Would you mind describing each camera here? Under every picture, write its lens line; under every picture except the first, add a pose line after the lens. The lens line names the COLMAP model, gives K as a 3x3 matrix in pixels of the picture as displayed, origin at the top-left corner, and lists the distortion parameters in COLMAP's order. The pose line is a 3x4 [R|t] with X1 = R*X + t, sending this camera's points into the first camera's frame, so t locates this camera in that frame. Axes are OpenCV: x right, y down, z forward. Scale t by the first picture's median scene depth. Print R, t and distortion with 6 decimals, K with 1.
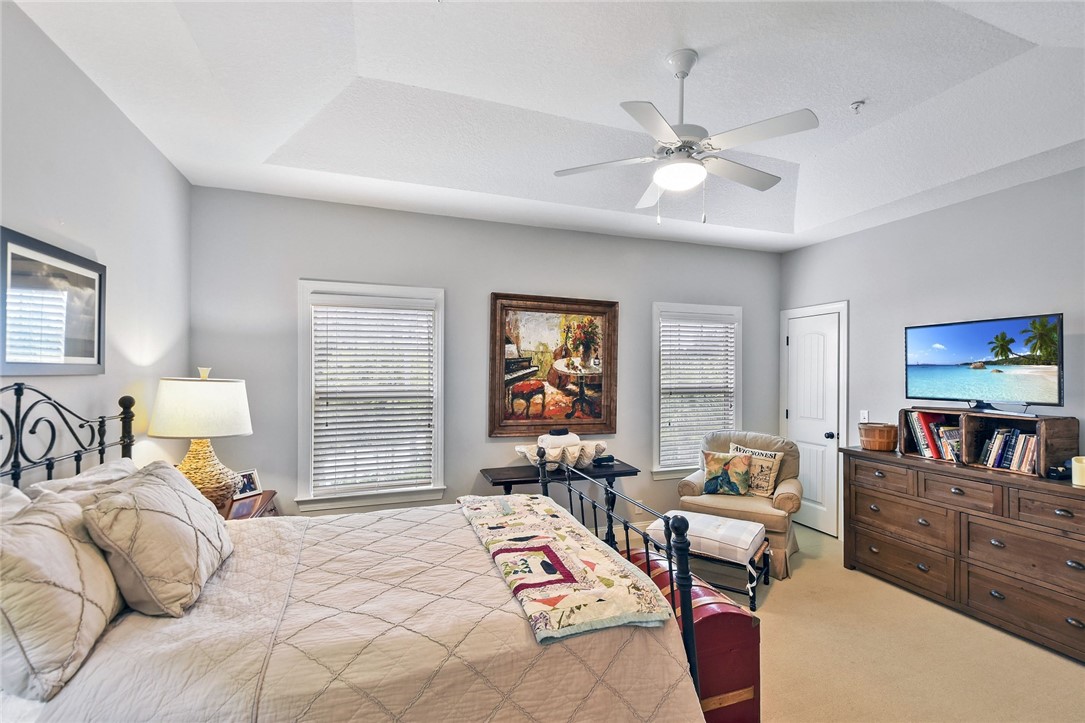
lens RADIAL K [[483.0, 0, 560.8], [0, 483.0, 382.0], [0, 0, 1]] dist [-0.017518, 0.000127]
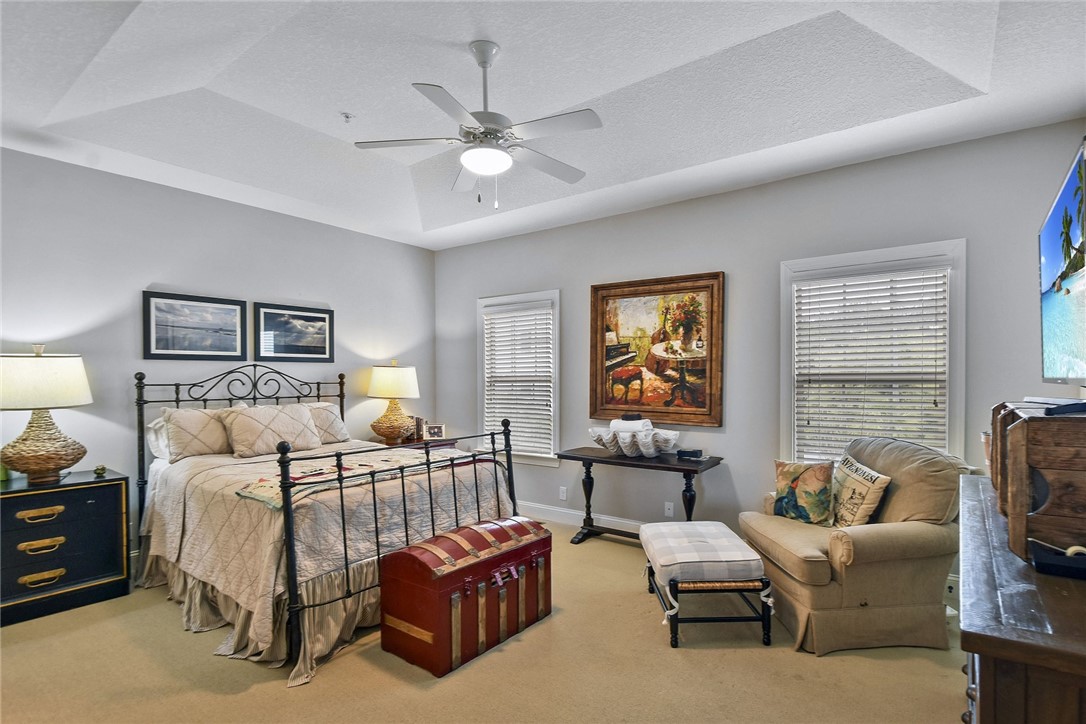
lens RADIAL K [[507.2, 0, 571.9], [0, 507.2, 385.3], [0, 0, 1]] dist [0.002510, -0.000089]
pose [[0.576648, 0.009822, -0.816934, 0.731291], [-0.006995, 0.999950, 0.007085, 0.030099], [0.816963, 0.001629, 0.576688, 0.290207]]
